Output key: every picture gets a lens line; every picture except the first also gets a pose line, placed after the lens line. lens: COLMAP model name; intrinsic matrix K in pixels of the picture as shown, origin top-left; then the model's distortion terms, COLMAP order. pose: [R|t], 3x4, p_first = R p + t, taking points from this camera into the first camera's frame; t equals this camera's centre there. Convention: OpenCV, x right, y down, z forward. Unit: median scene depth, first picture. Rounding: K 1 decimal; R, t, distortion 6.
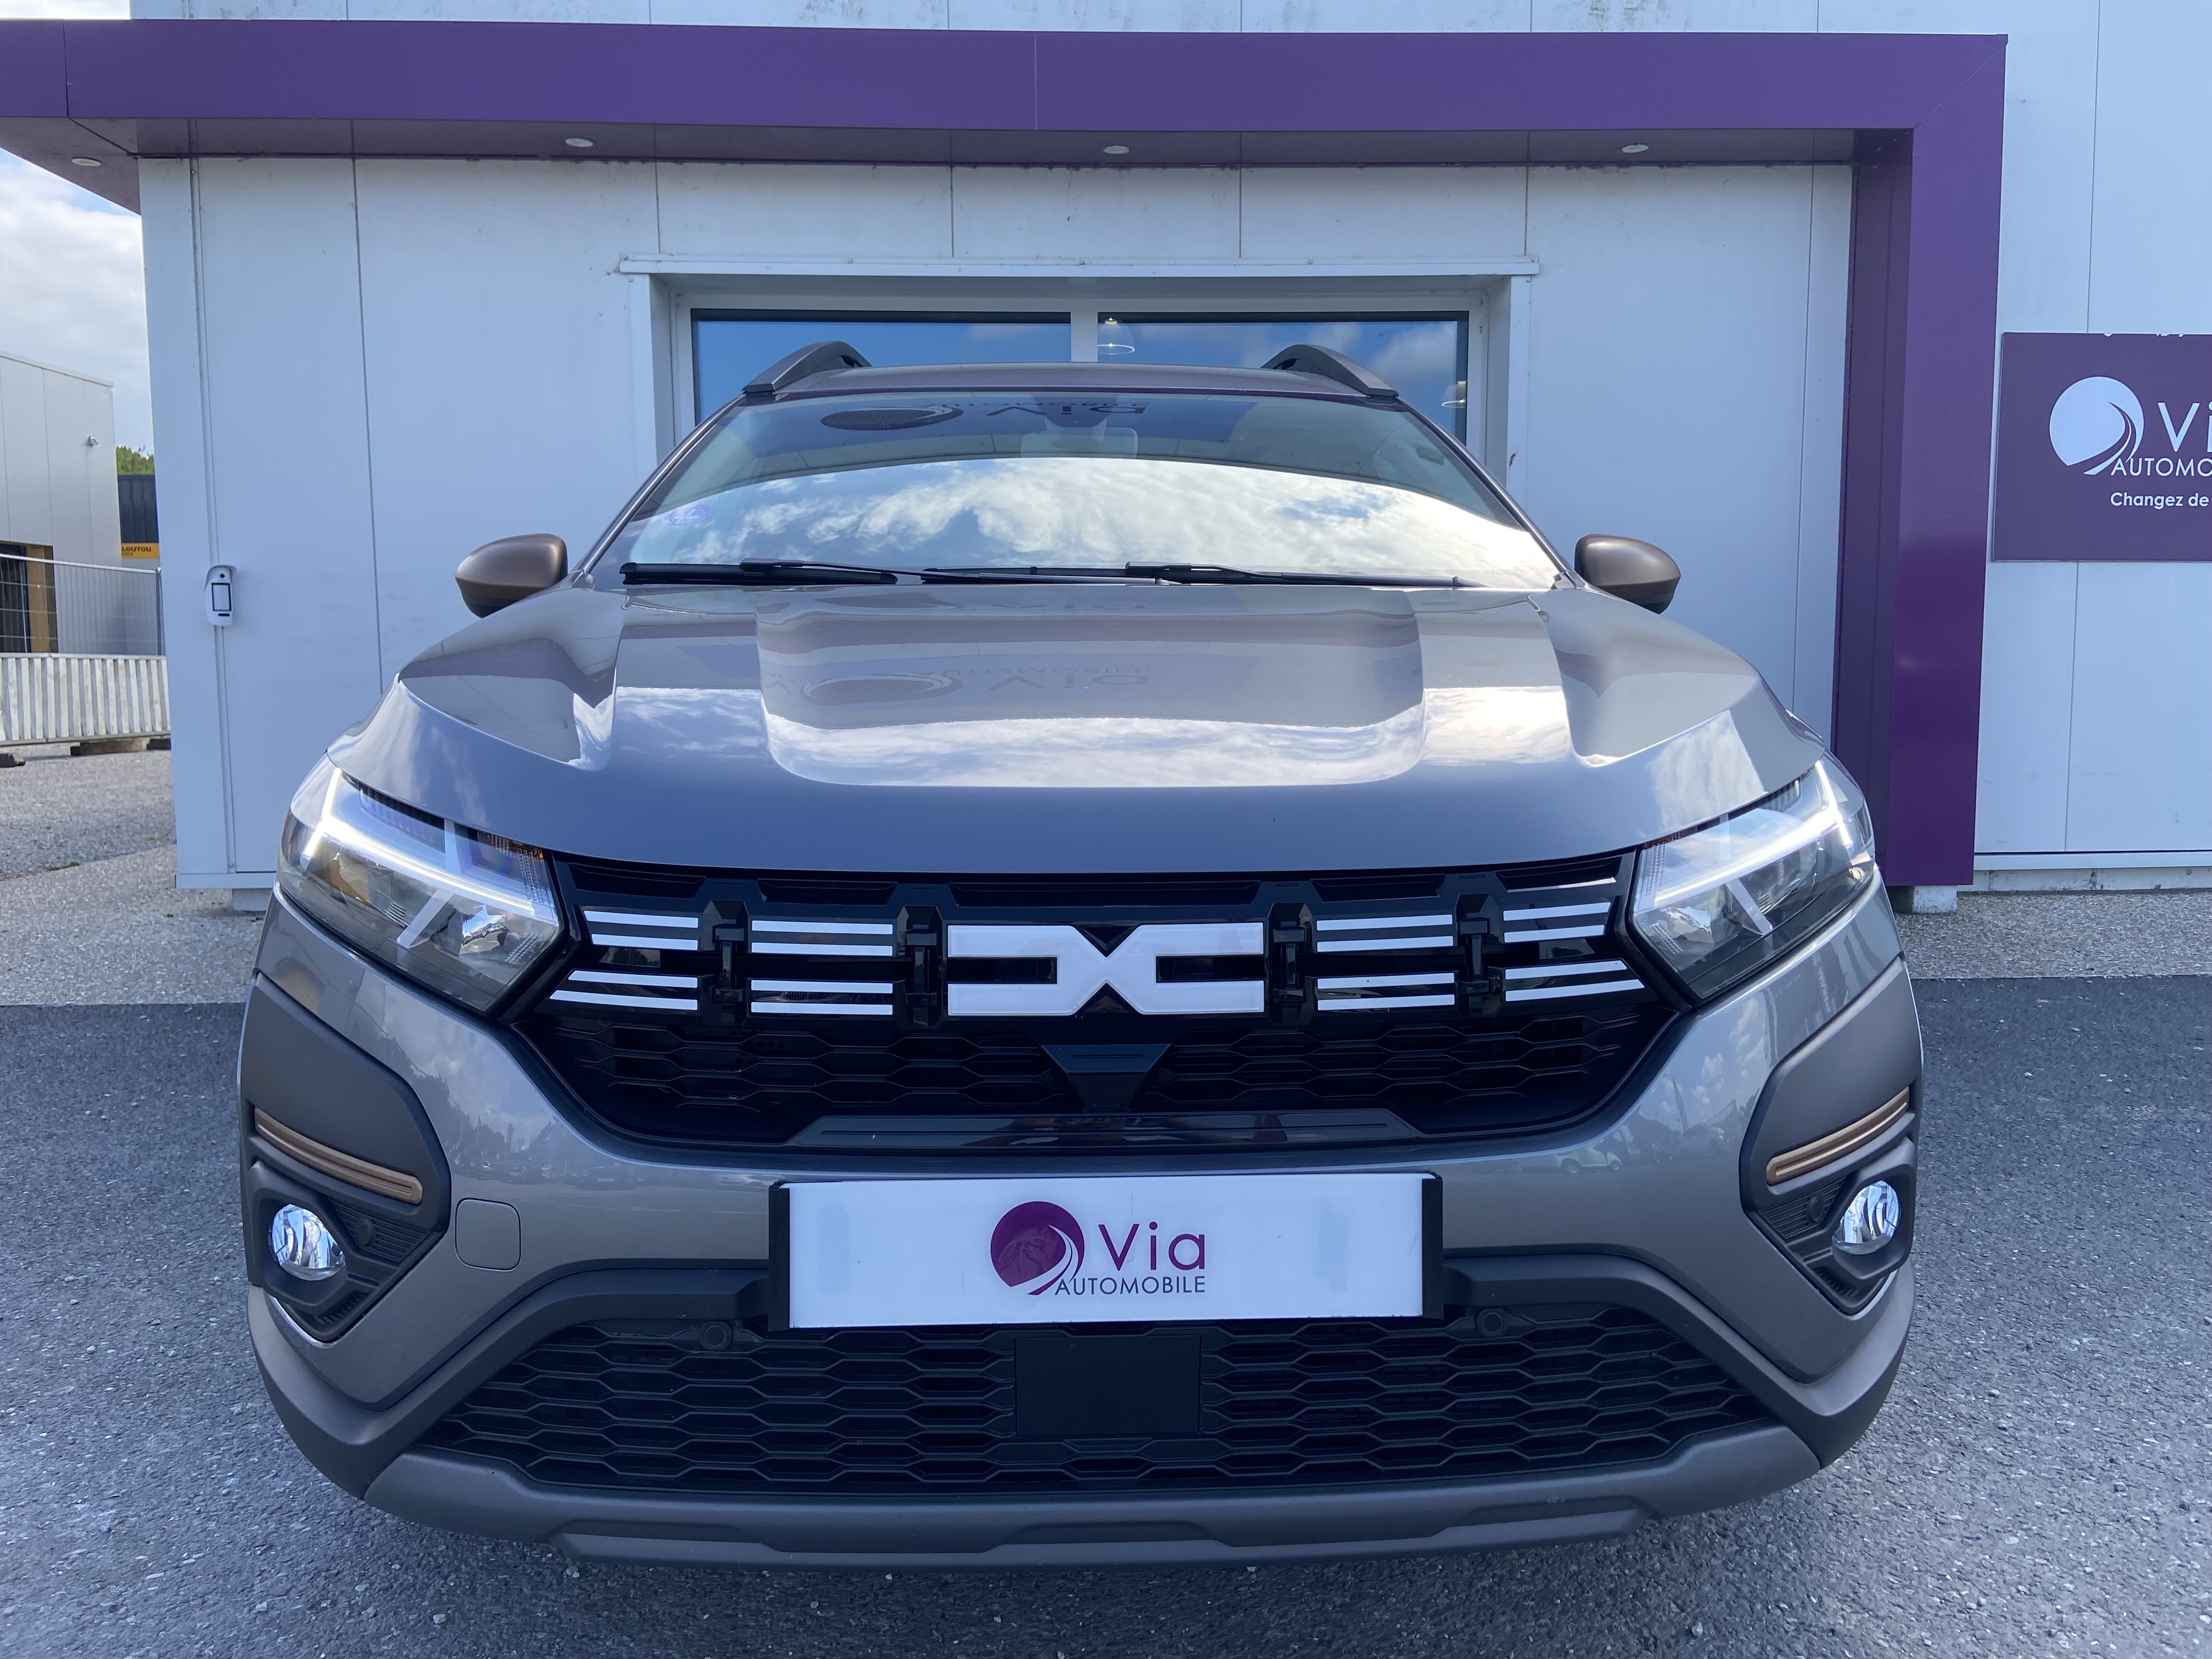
lens RADIAL K [[1664.7, 0, 1118.9], [0, 1664.7, 795.6], [0, 0, 1]] dist [0.106481, -0.123991]
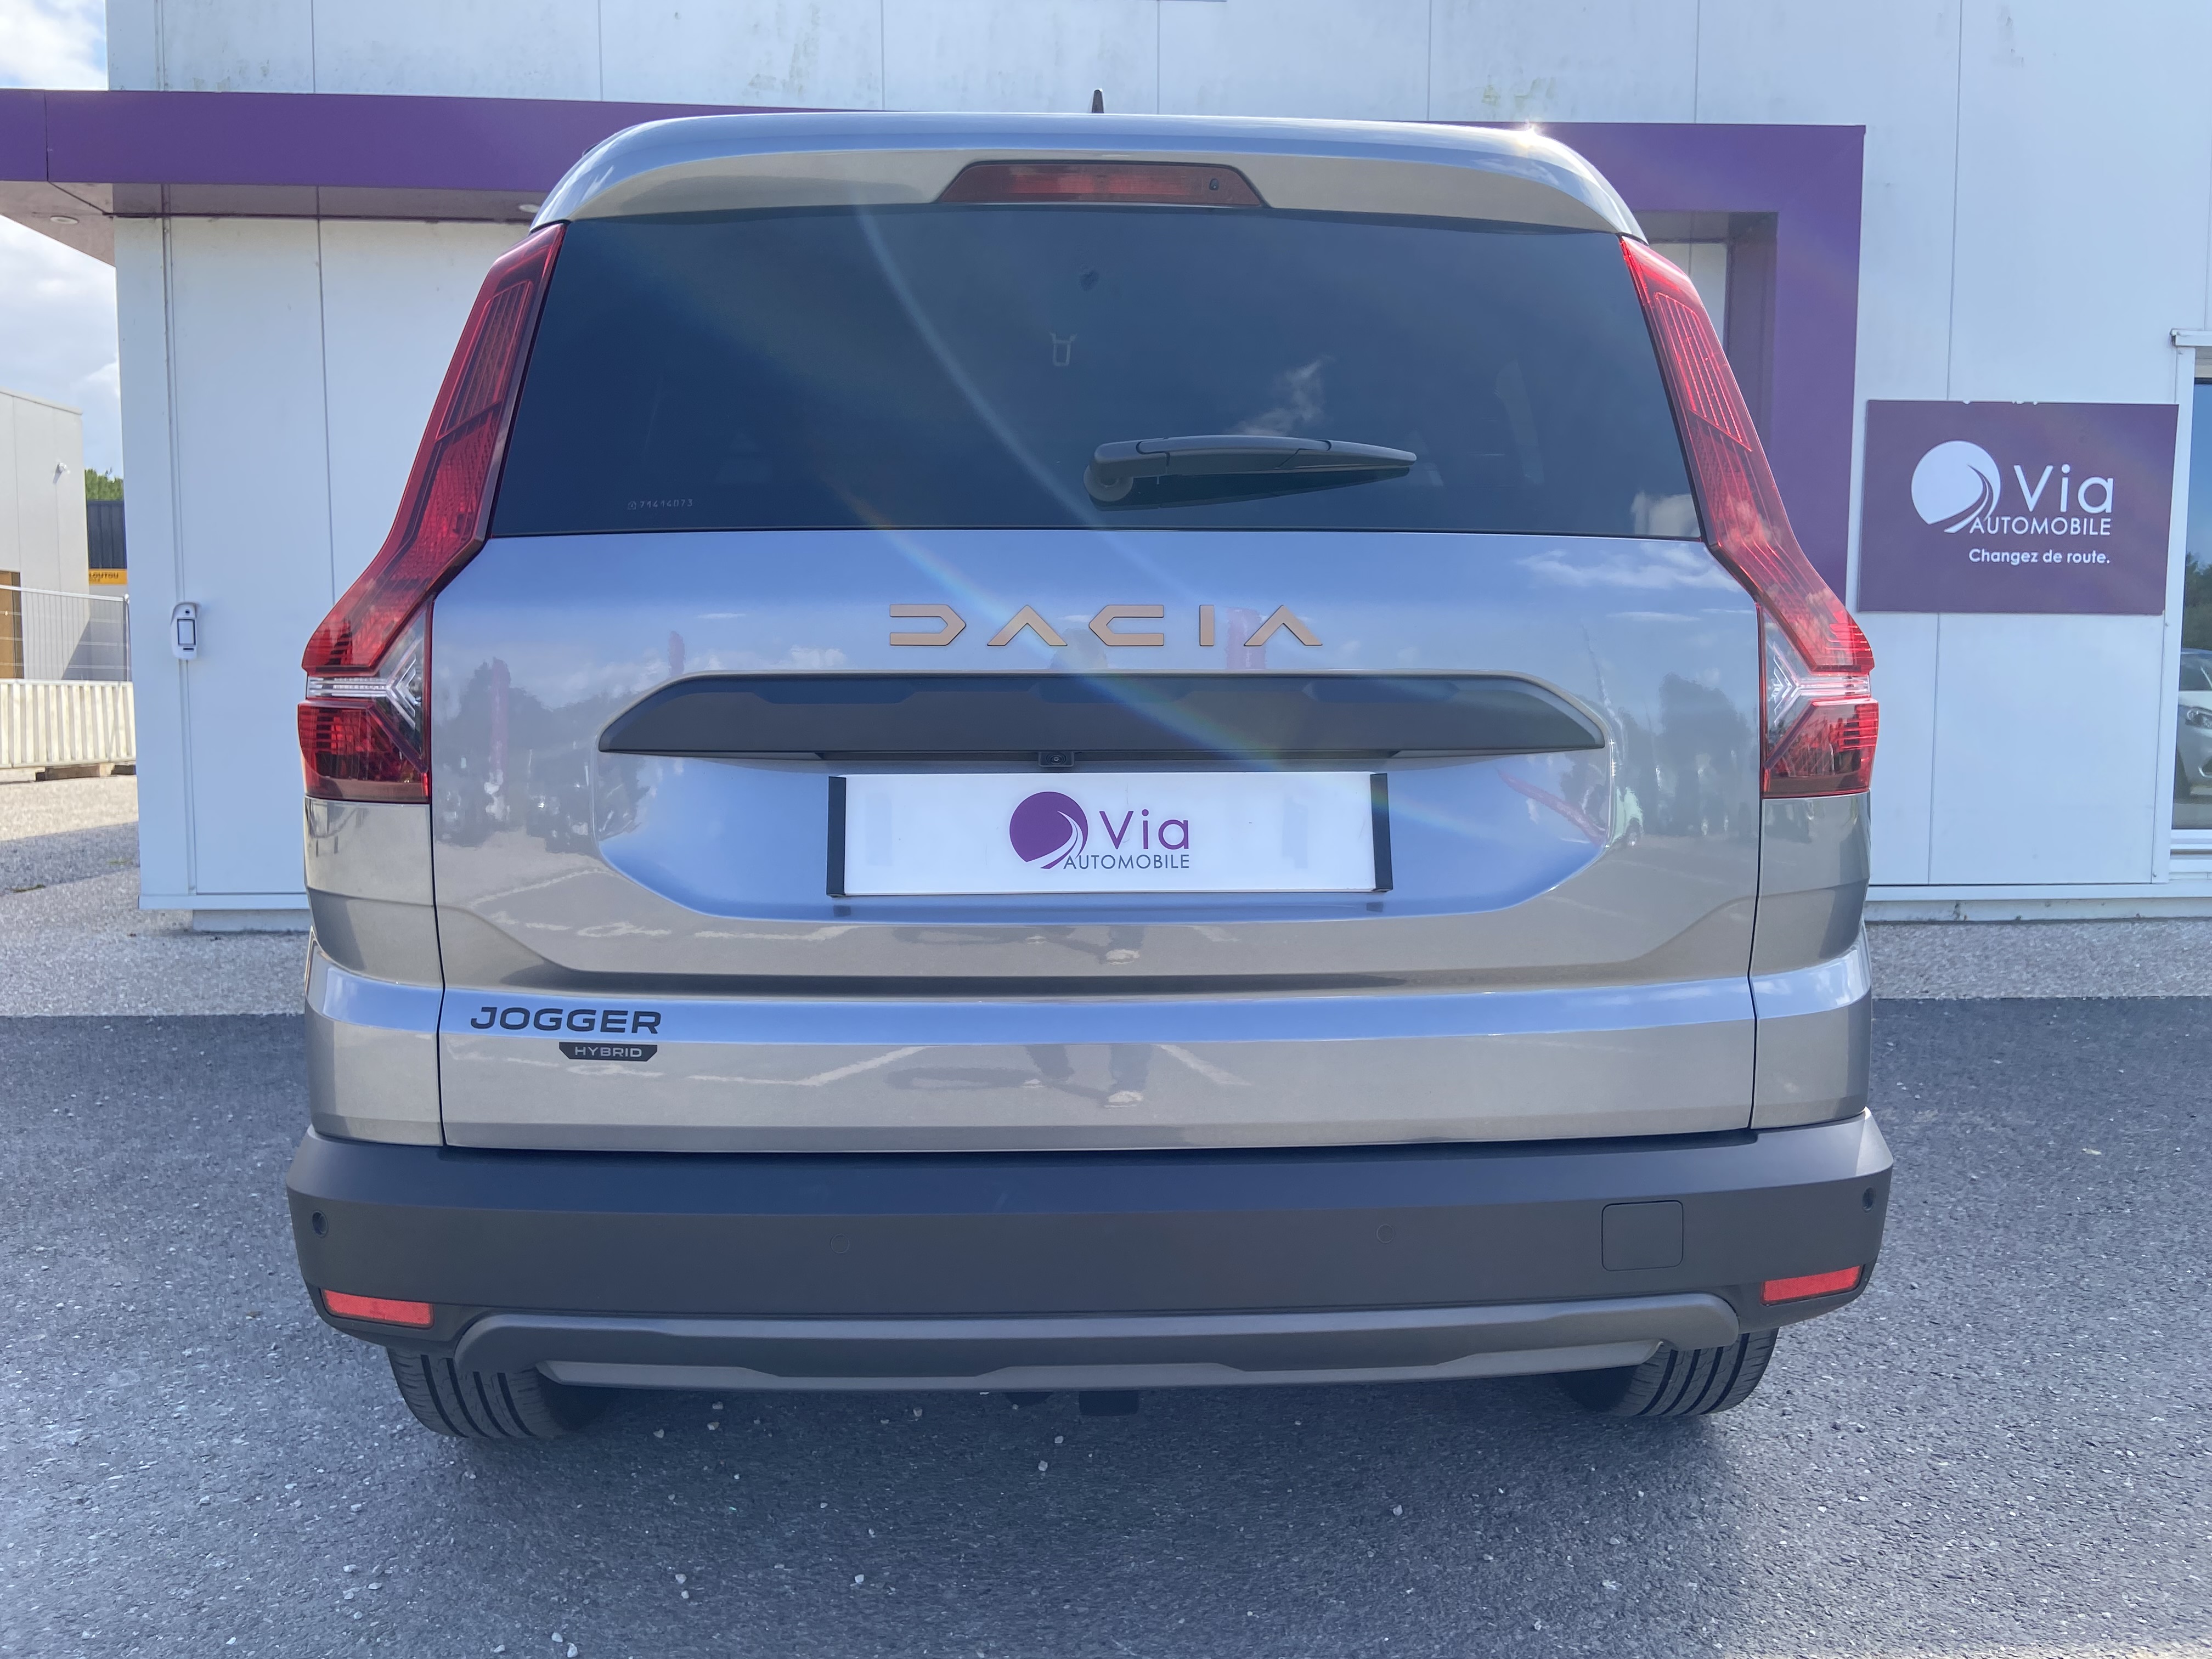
lens RADIAL K [[1664.7, 0, 1119.6], [0, 1664.7, 804.5], [0, 0, 1]] dist [0.106481, -0.123991]
pose [[0.999847, 0.006378, 0.016293, 0.084598], [-0.006159, 0.999891, -0.013415, 0.001041], [-0.016377, 0.013313, 0.999777, -0.155165]]
